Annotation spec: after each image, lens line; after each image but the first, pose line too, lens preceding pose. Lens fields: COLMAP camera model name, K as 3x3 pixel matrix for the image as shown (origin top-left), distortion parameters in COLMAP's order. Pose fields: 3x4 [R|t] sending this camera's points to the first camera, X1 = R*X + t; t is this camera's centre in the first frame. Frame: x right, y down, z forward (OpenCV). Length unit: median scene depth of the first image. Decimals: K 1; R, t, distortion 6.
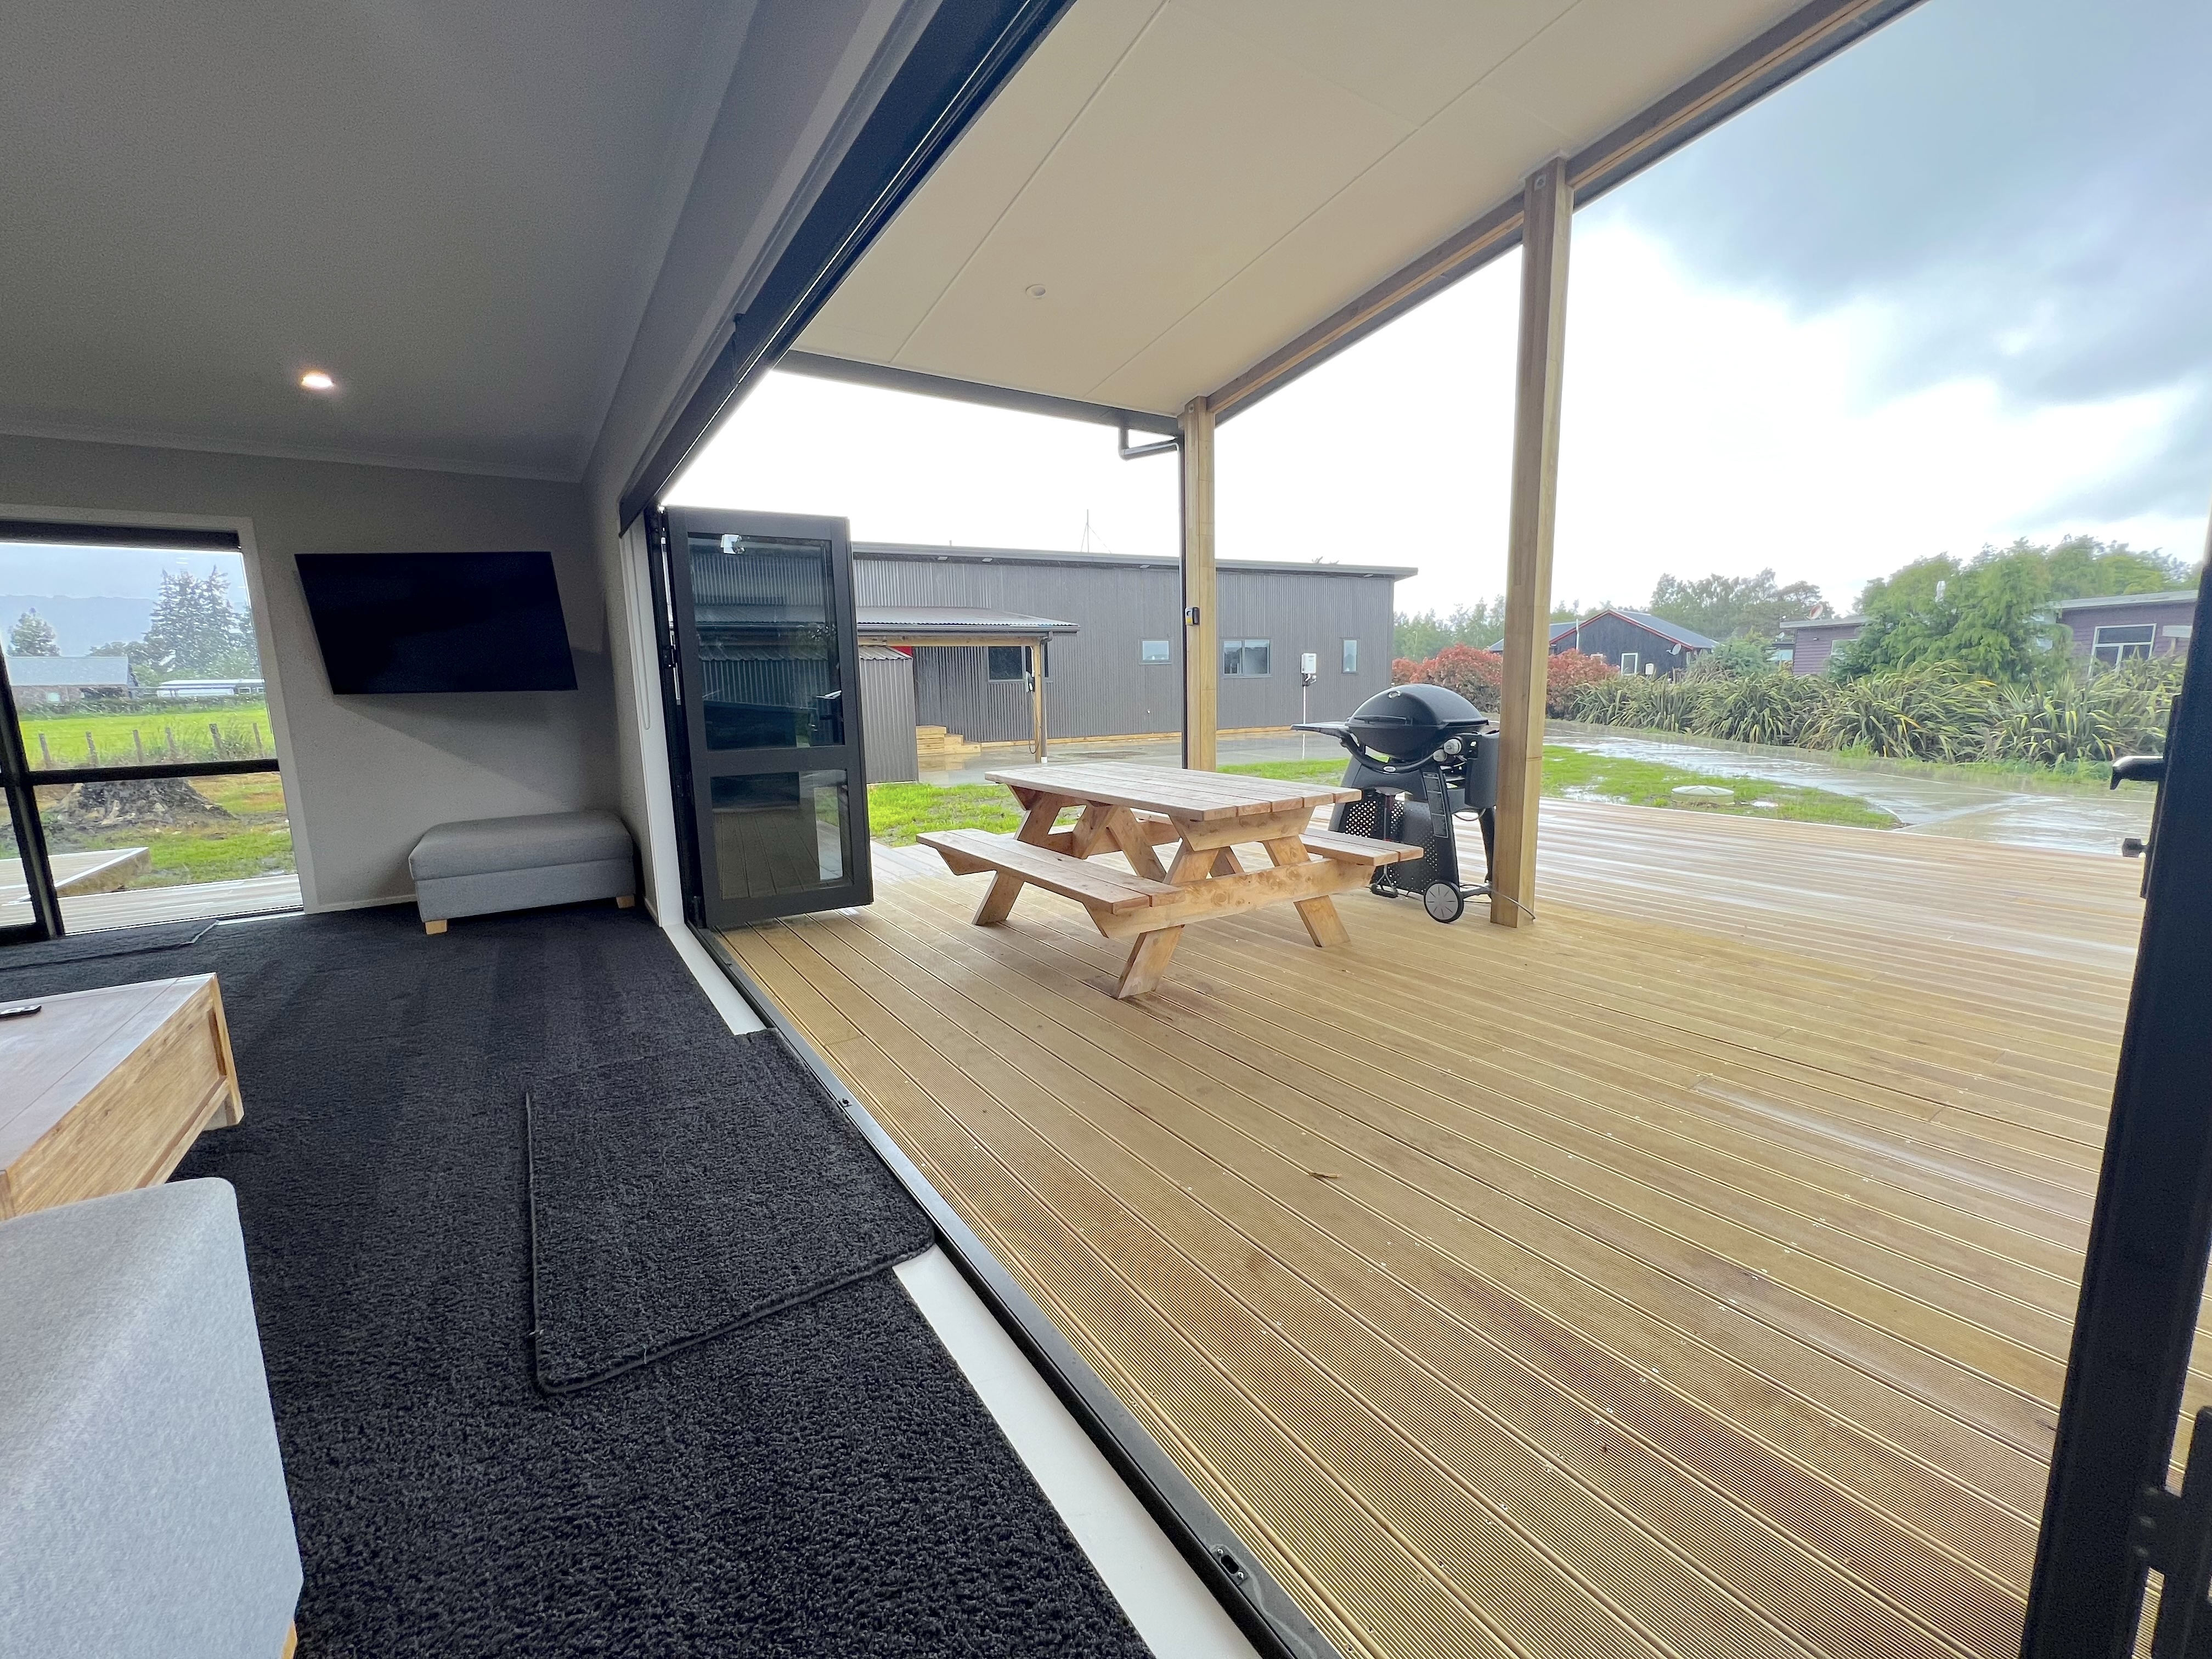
lens RADIAL K [[882.9, 0, 1100.8], [0, 882.9, 826.7], [0, 0, 1]] dist [-0.000106, -0.000054]
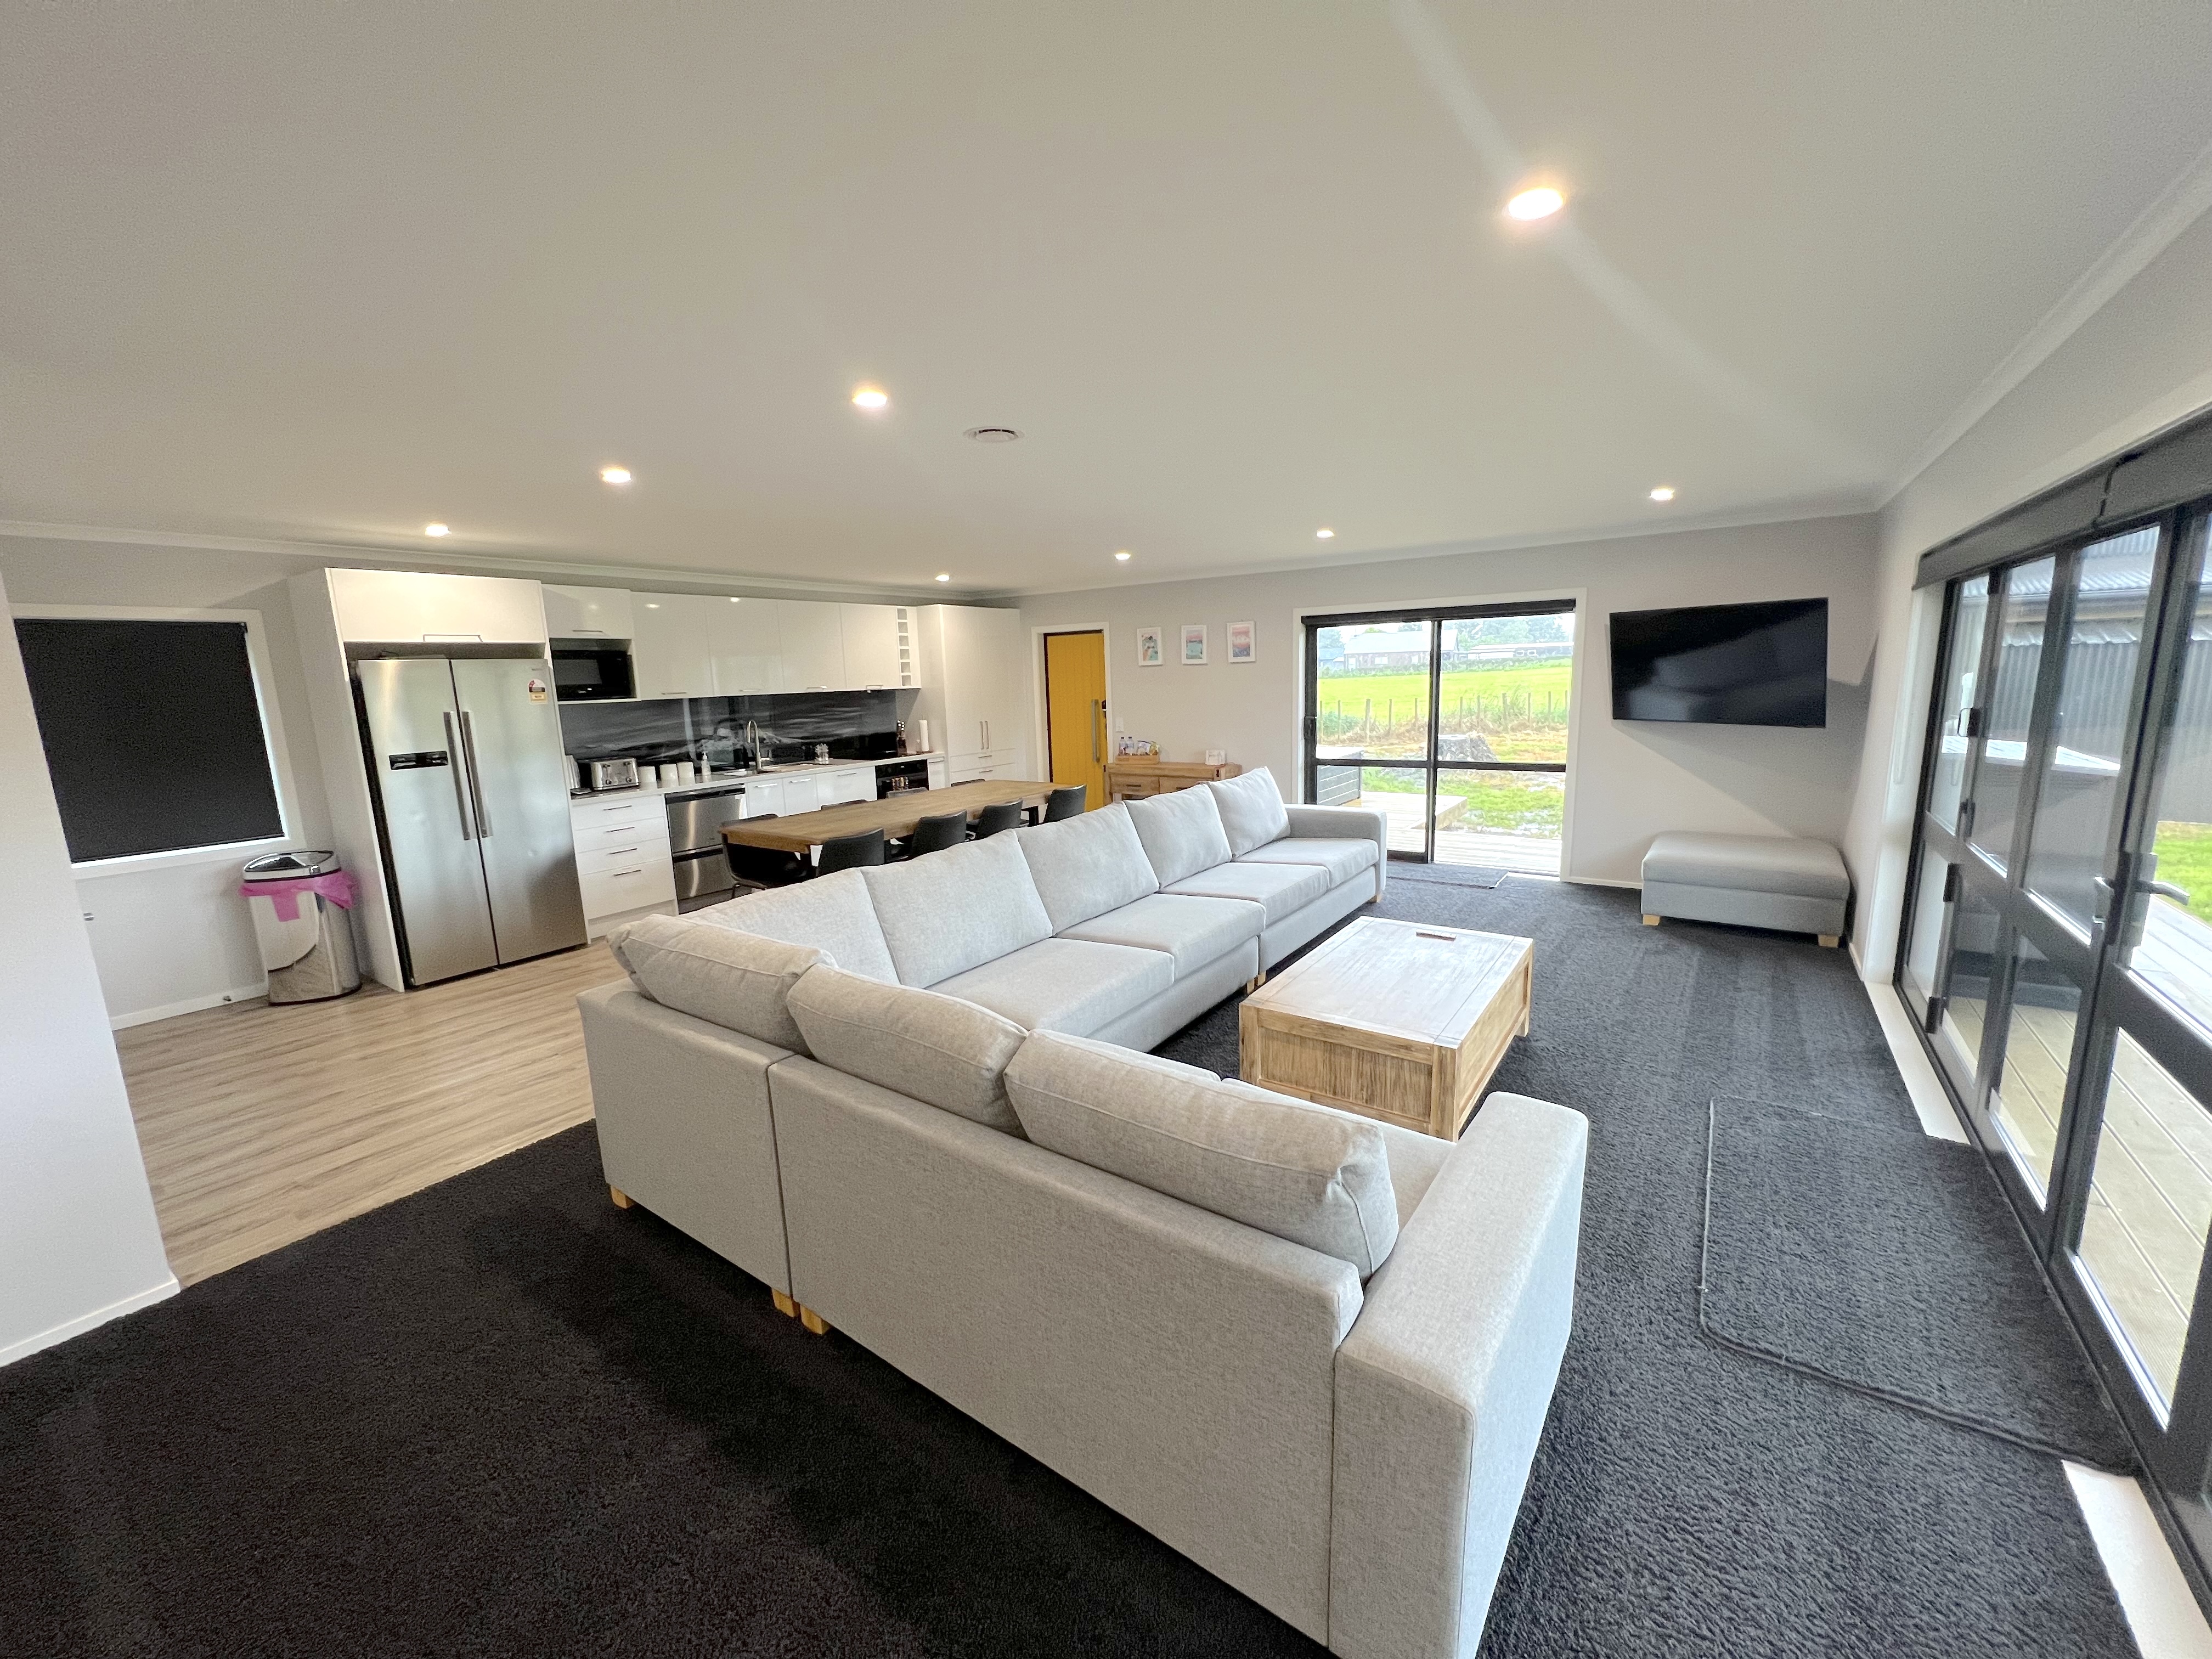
lens RADIAL K [[882.9, 0, 1106.8], [0, 882.9, 823.4], [0, 0, 1]] dist [-0.000106, -0.000054]
pose [[0.368064, 0.170888, -0.913962, 0.070002], [-0.132277, 0.982591, 0.130450, -0.087763], [0.920343, 0.072882, 0.384261, -0.193406]]
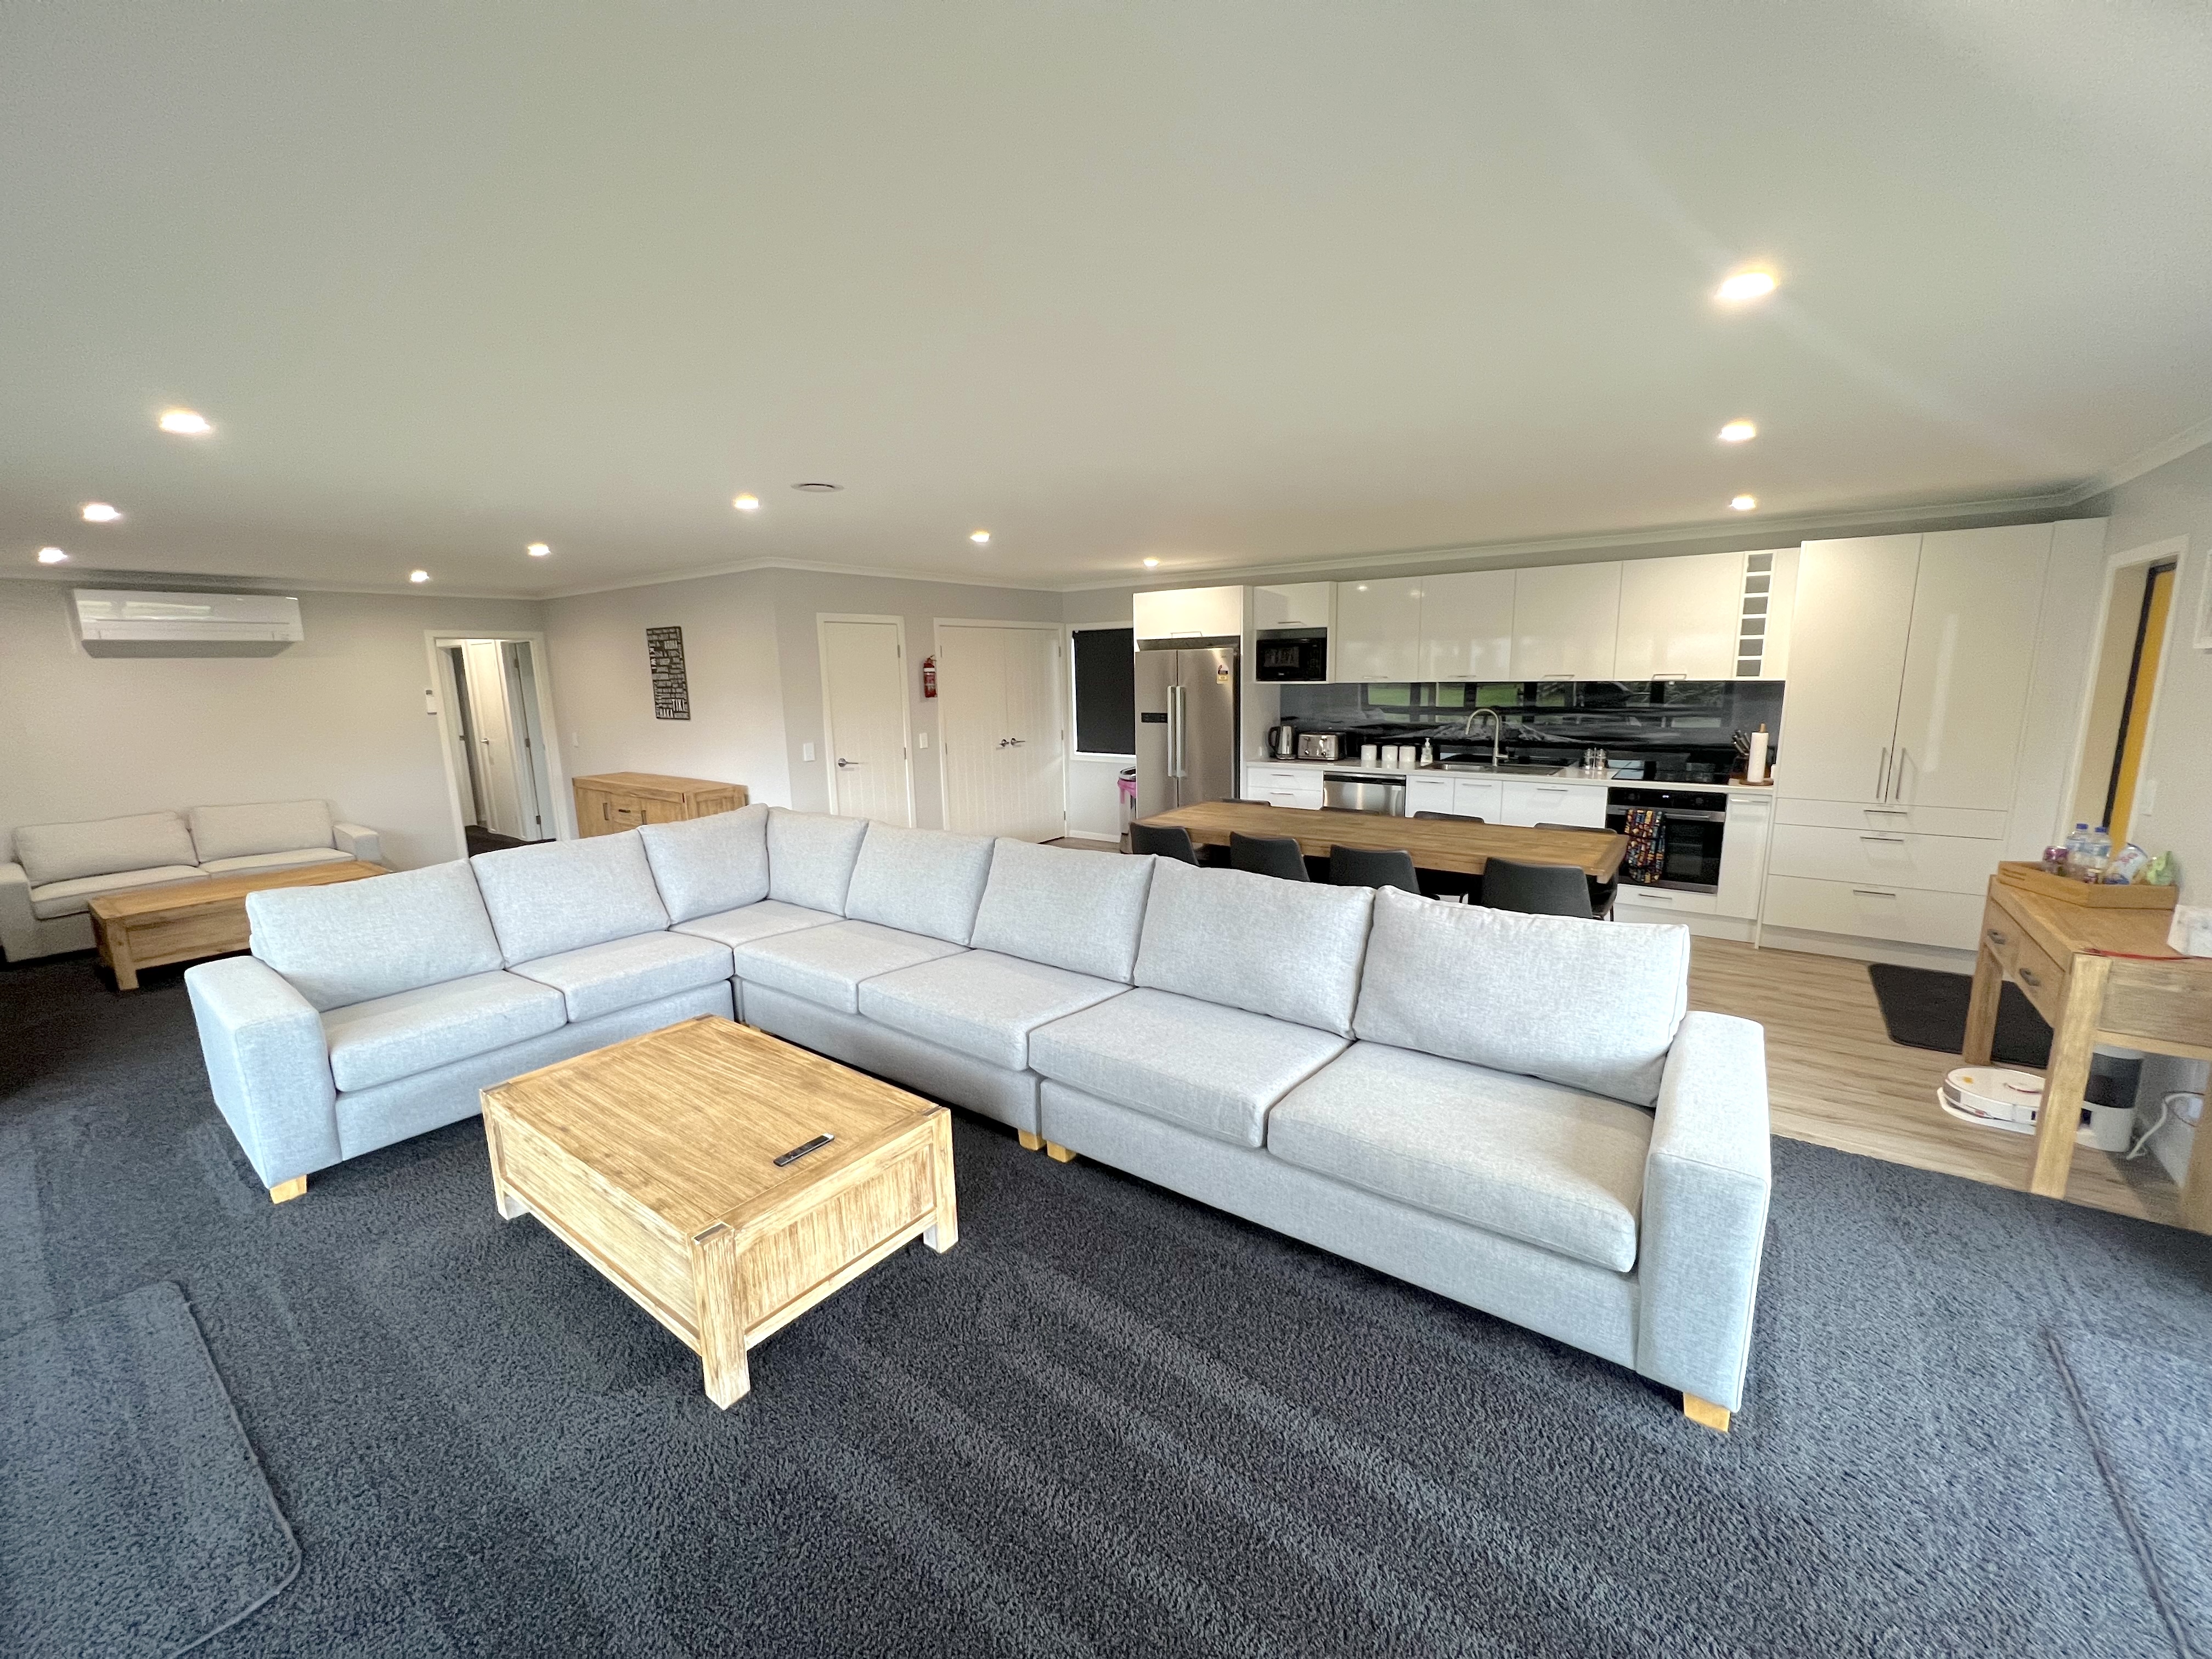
lens RADIAL K [[882.9, 0, 1106.8], [0, 882.9, 832.8], [0, 0, 1]] dist [-0.000106, -0.000054]
pose [[-0.938345, 0.104573, -0.329504, -0.707336], [-0.015527, 0.939440, 0.342361, -0.295786], [0.345351, 0.326369, -0.879895, 1.083420]]
